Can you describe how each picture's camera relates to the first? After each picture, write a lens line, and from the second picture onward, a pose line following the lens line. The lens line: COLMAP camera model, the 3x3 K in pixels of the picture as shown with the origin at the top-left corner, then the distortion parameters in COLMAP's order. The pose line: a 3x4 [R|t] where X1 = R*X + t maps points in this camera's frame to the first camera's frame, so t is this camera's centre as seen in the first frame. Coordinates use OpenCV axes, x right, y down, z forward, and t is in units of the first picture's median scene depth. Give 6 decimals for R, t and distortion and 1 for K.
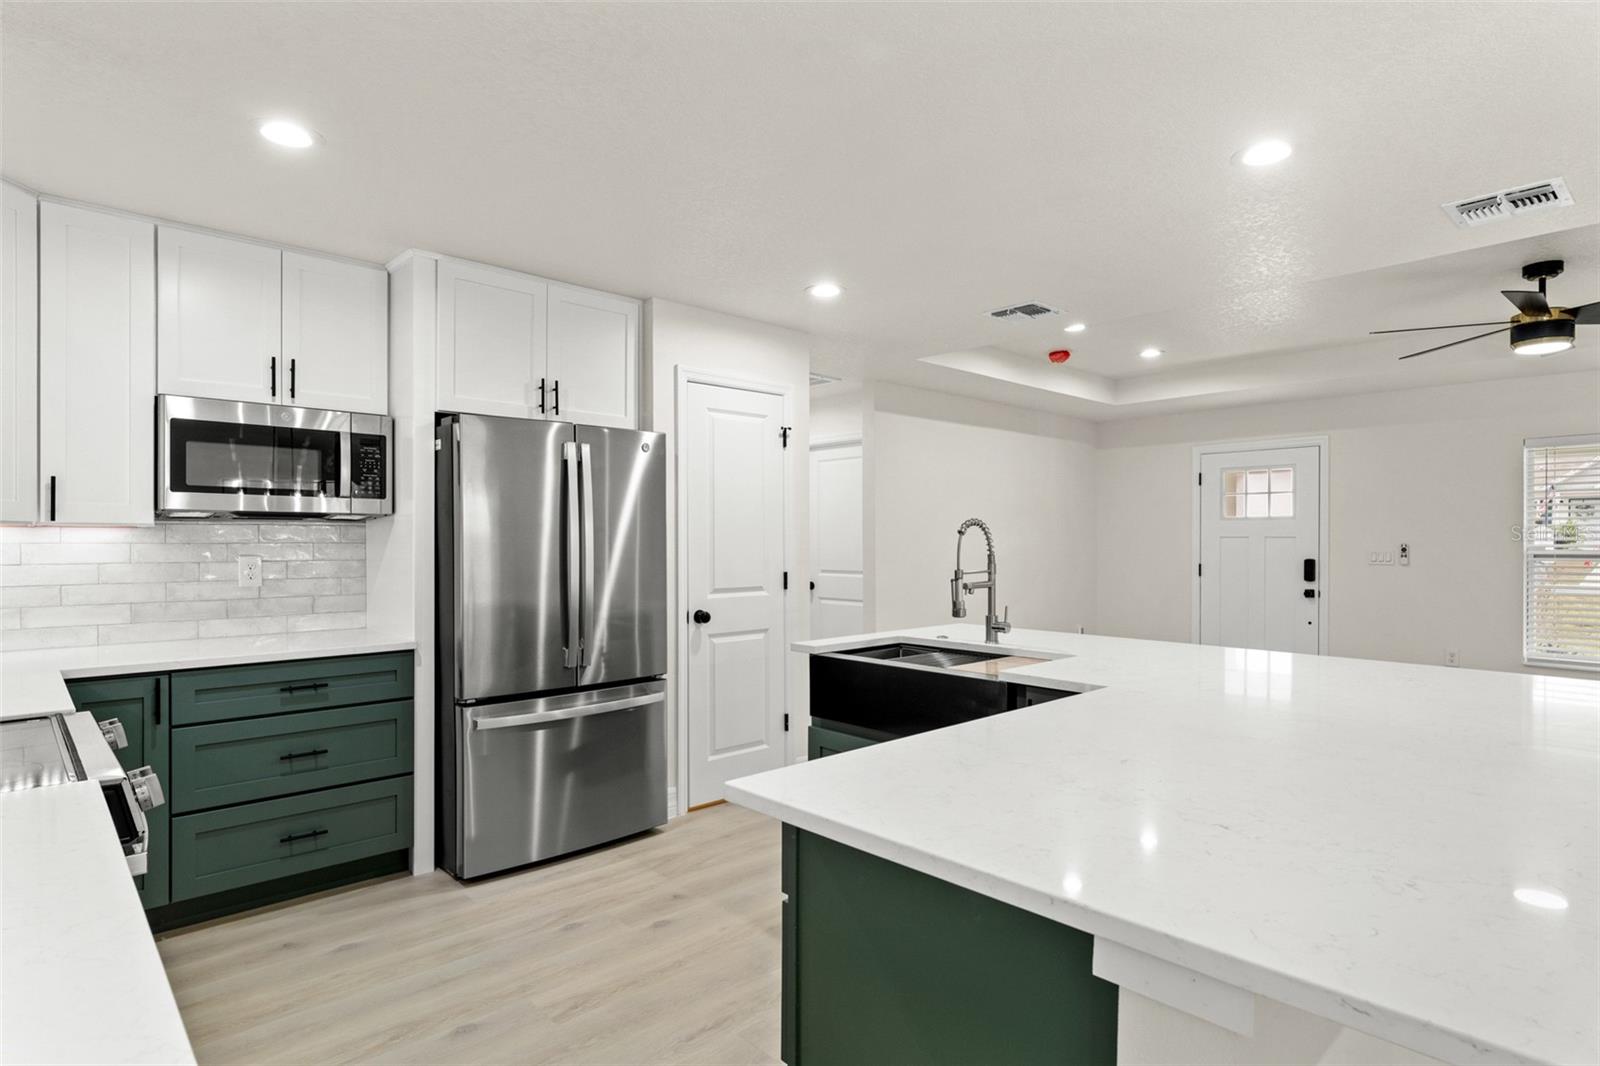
lens RADIAL K [[866.8, 0, 806.4], [0, 866.8, 539.2], [0, 0, 1]] dist [0.001826, 0.002060]
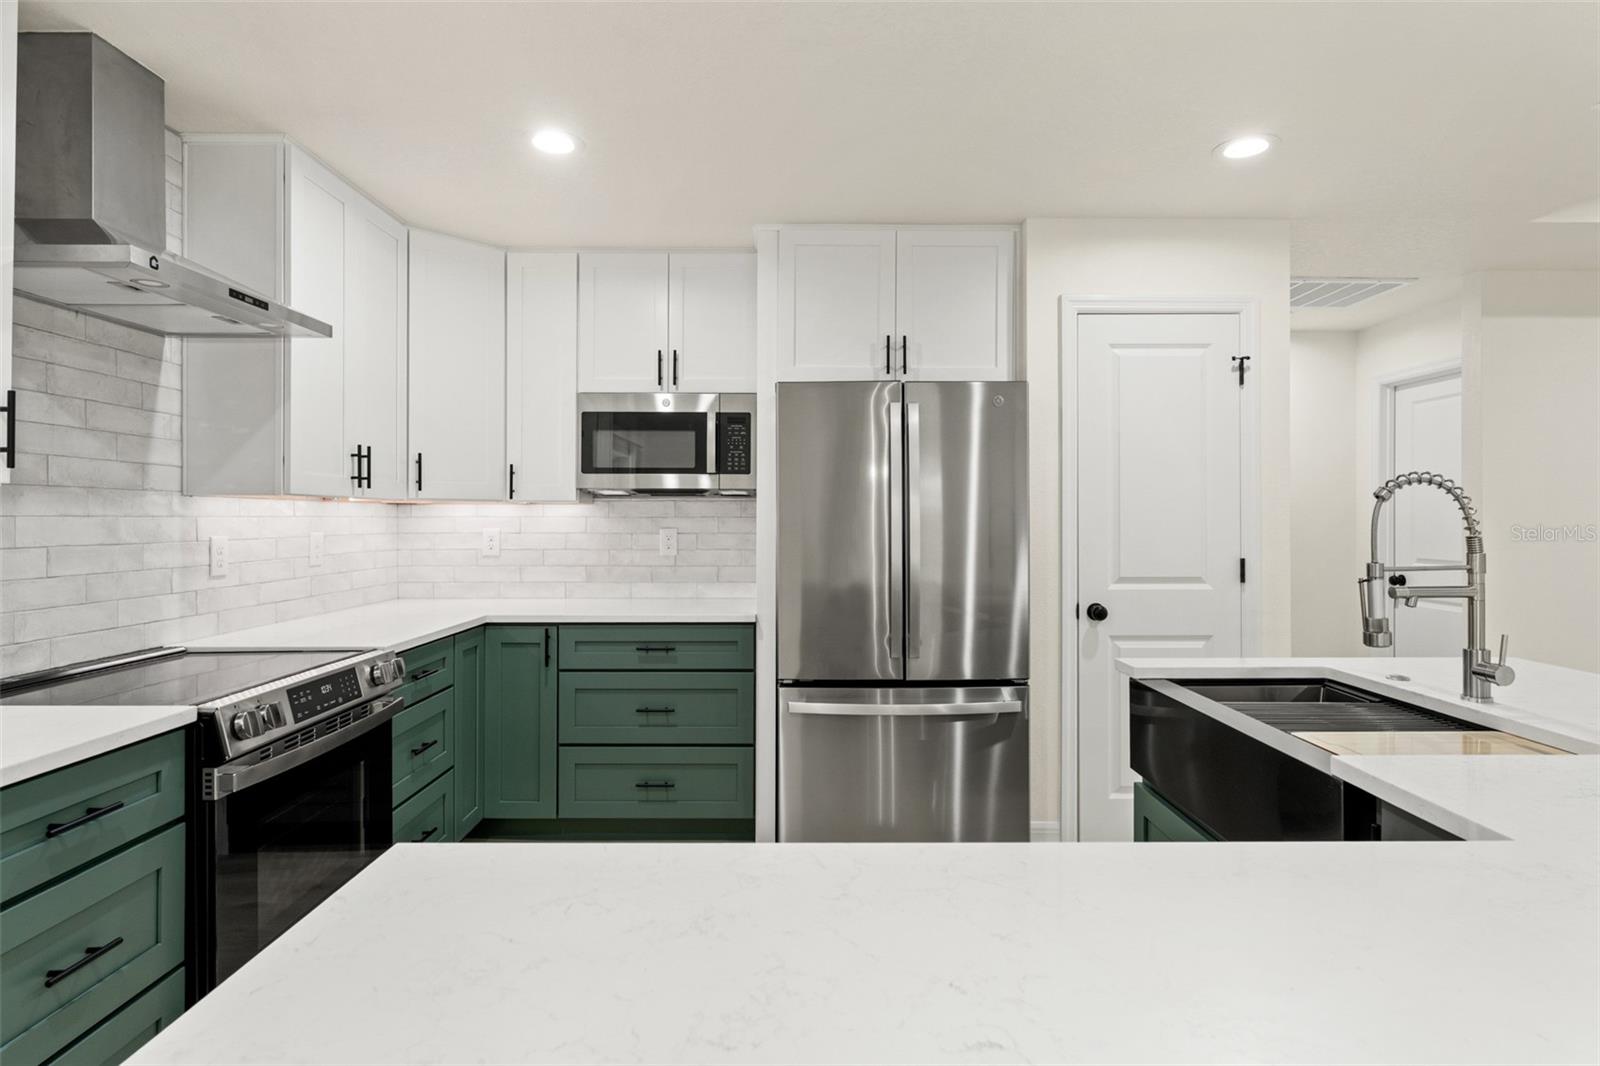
lens RADIAL K [[866.8, 0, 798.4], [0, 866.8, 514.7], [0, 0, 1]] dist [0.001826, 0.002060]
pose [[0.725083, -0.001471, -0.688660, 0.275945], [-0.000078, 0.999998, -0.002219, 0.004220], [0.688662, 0.001663, 0.725081, 0.305245]]
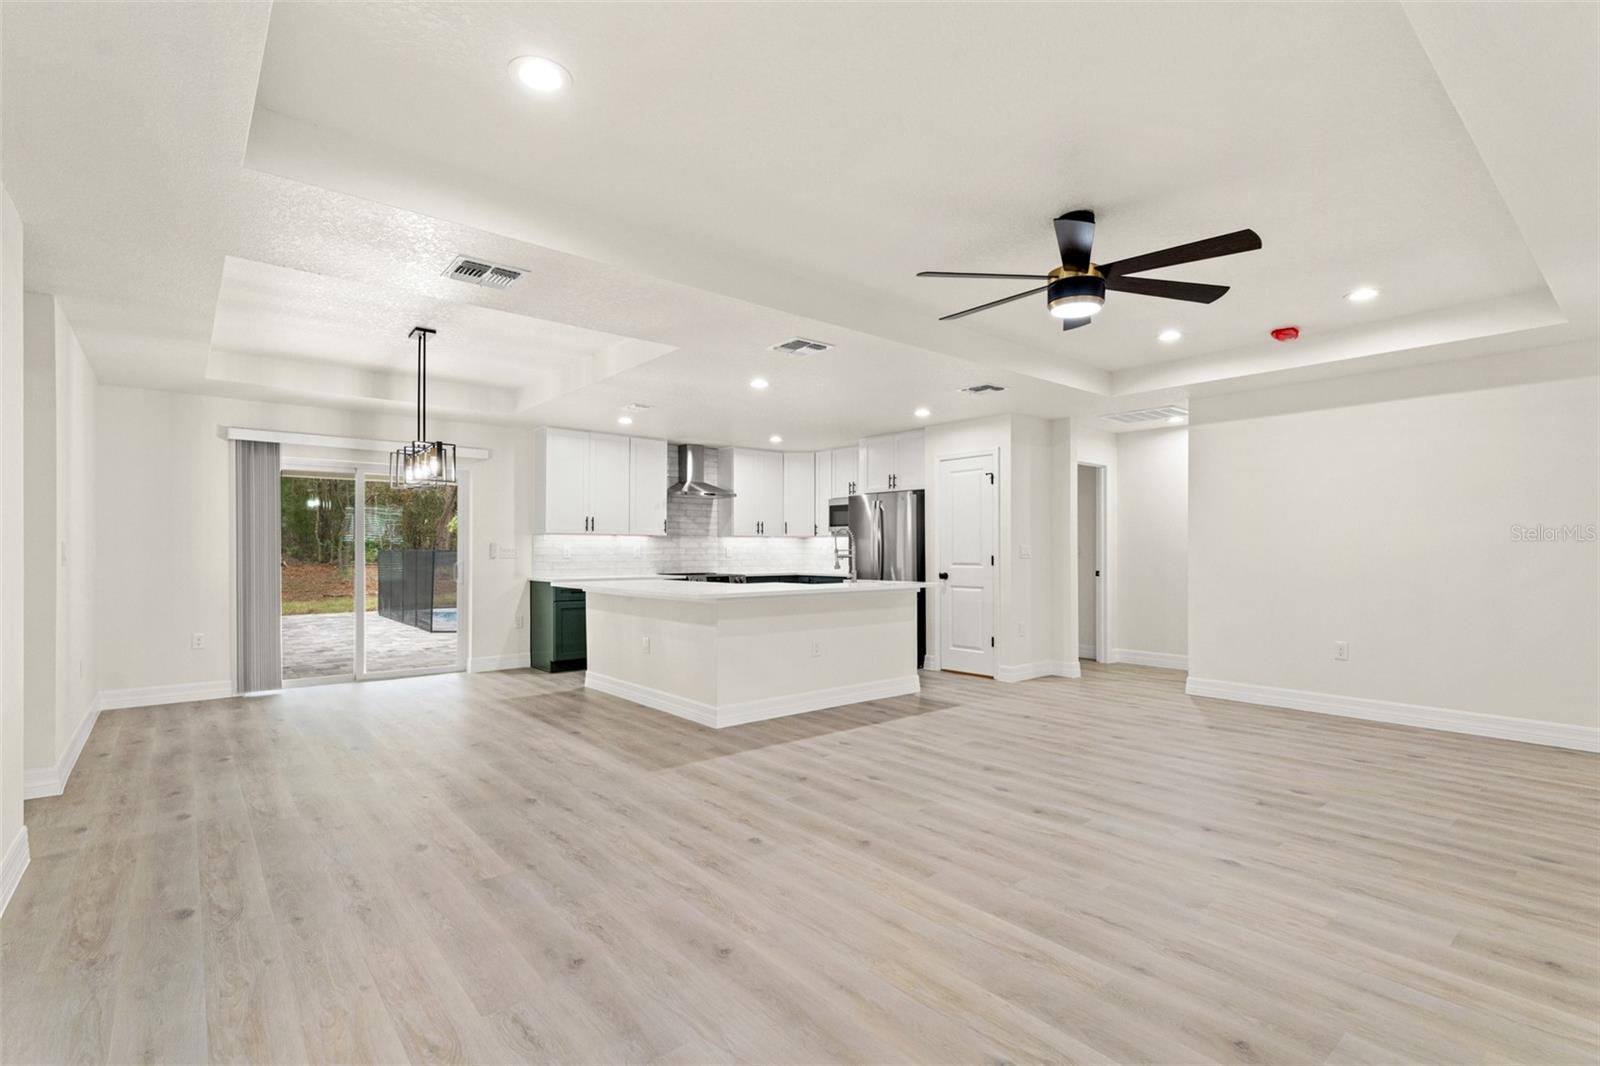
lens RADIAL K [[728.1, 0, 790.5], [0, 728.1, 545.9], [0, 0, 1]] dist [0.011845, 0.000115]
pose [[-0.072086, -0.005089, -0.997385, 1.986543], [0.002930, 0.999982, -0.005314, 0.033815], [0.997394, -0.003305, -0.072070, 0.947316]]
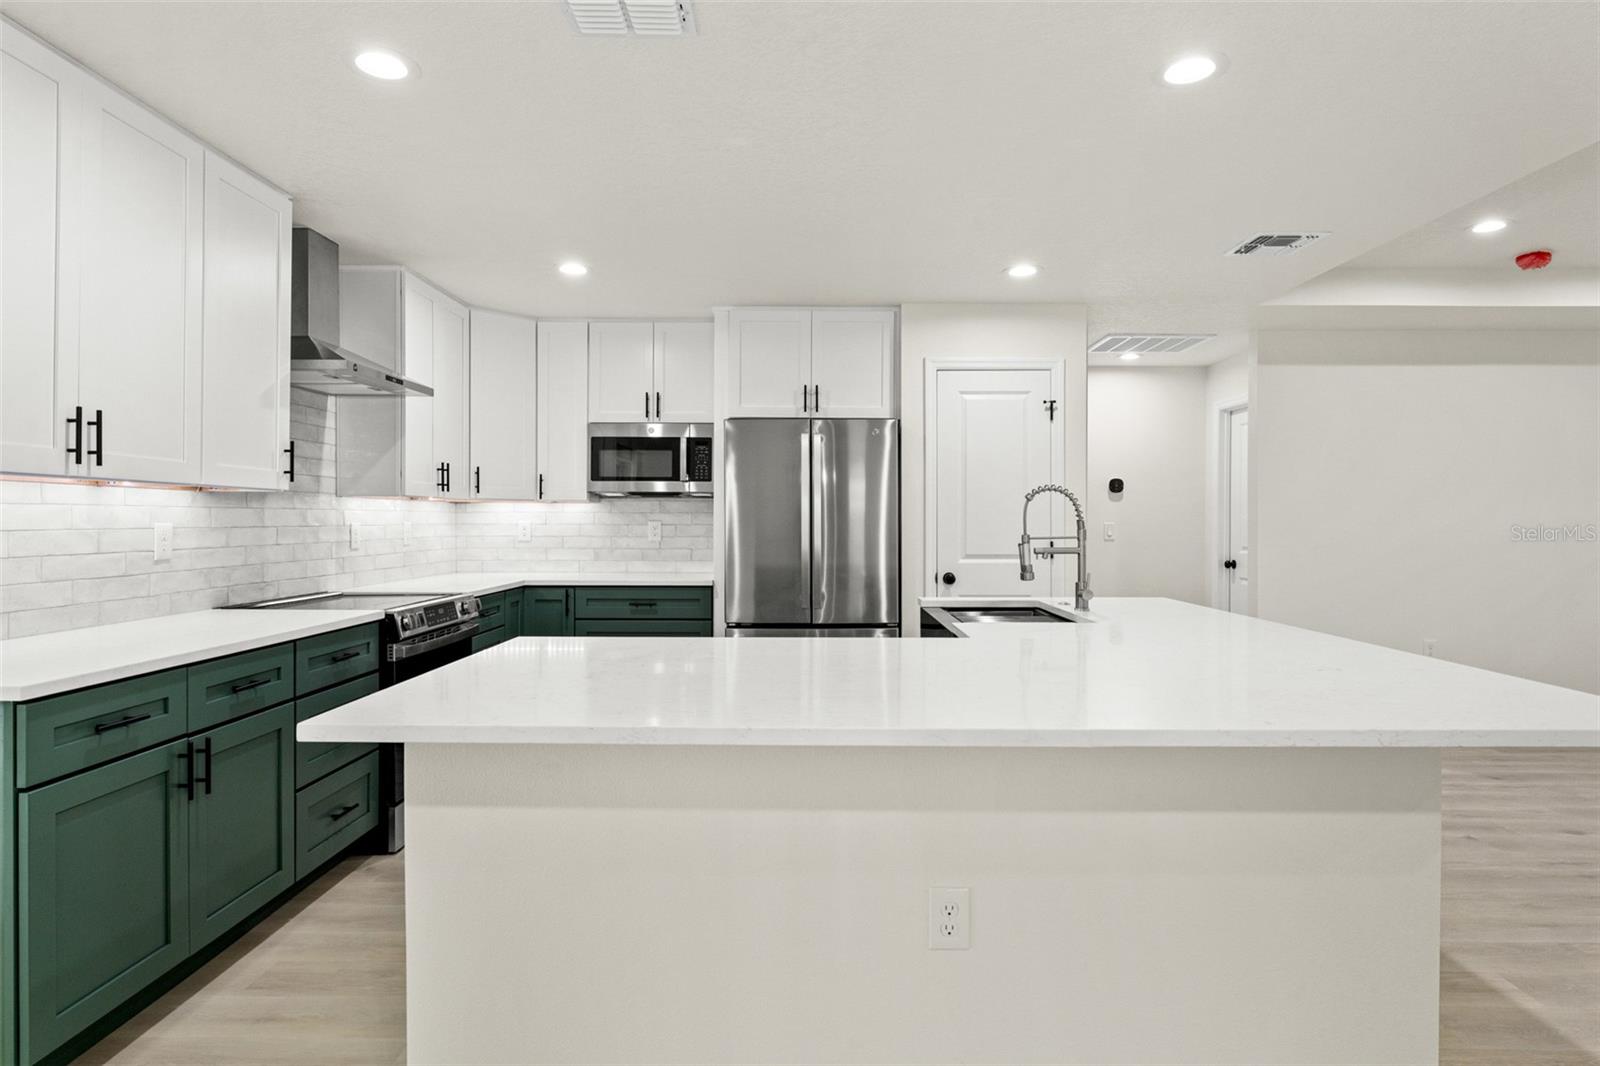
lens RADIAL K [[866.8, 0, 790.3], [0, 866.8, 521.2], [0, 0, 1]] dist [0.001826, 0.002060]
pose [[0.711975, 0.003923, -0.702194, 0.644888], [-0.002074, 0.999992, 0.003484, 0.014591], [0.702201, -0.001024, 0.711978, 0.070025]]
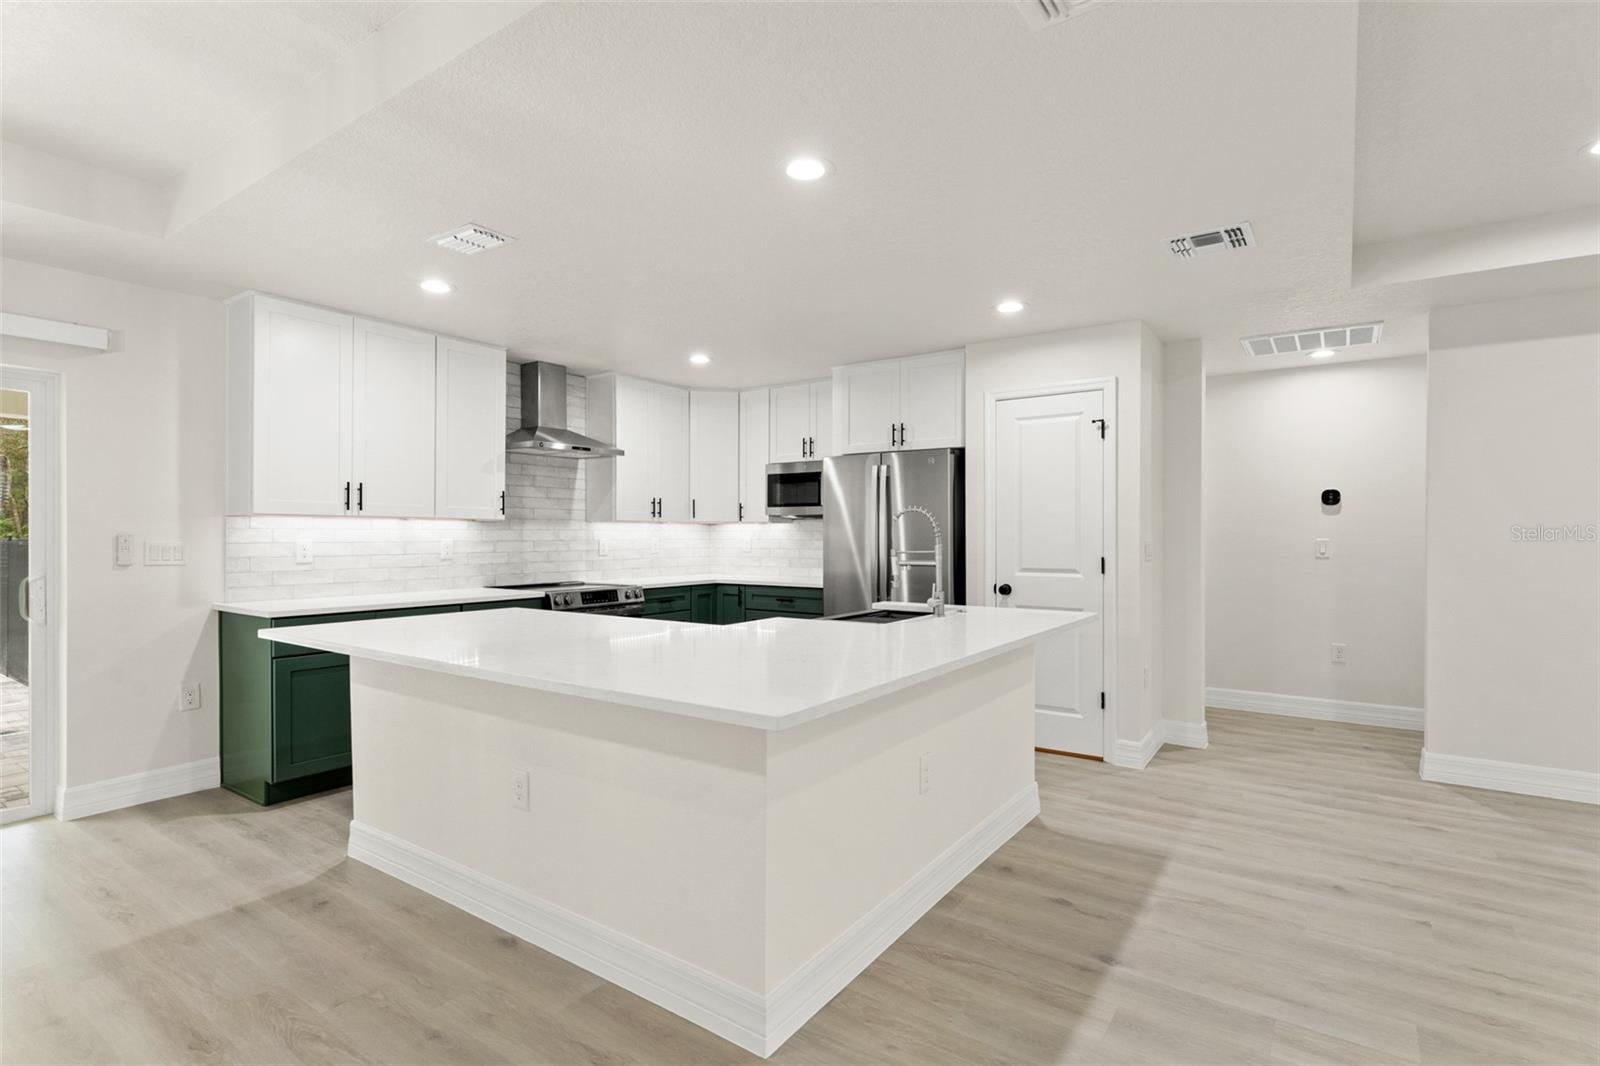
lens RADIAL K [[764.1, 0, 790.9], [0, 764.1, 536.2], [0, 0, 1]] dist [0.001925, -0.000588]
pose [[0.191704, 0.003424, -0.981447, 1.099209], [0.001108, 0.999993, 0.003705, 0.011368], [0.981452, -0.001798, 0.191699, 0.610461]]
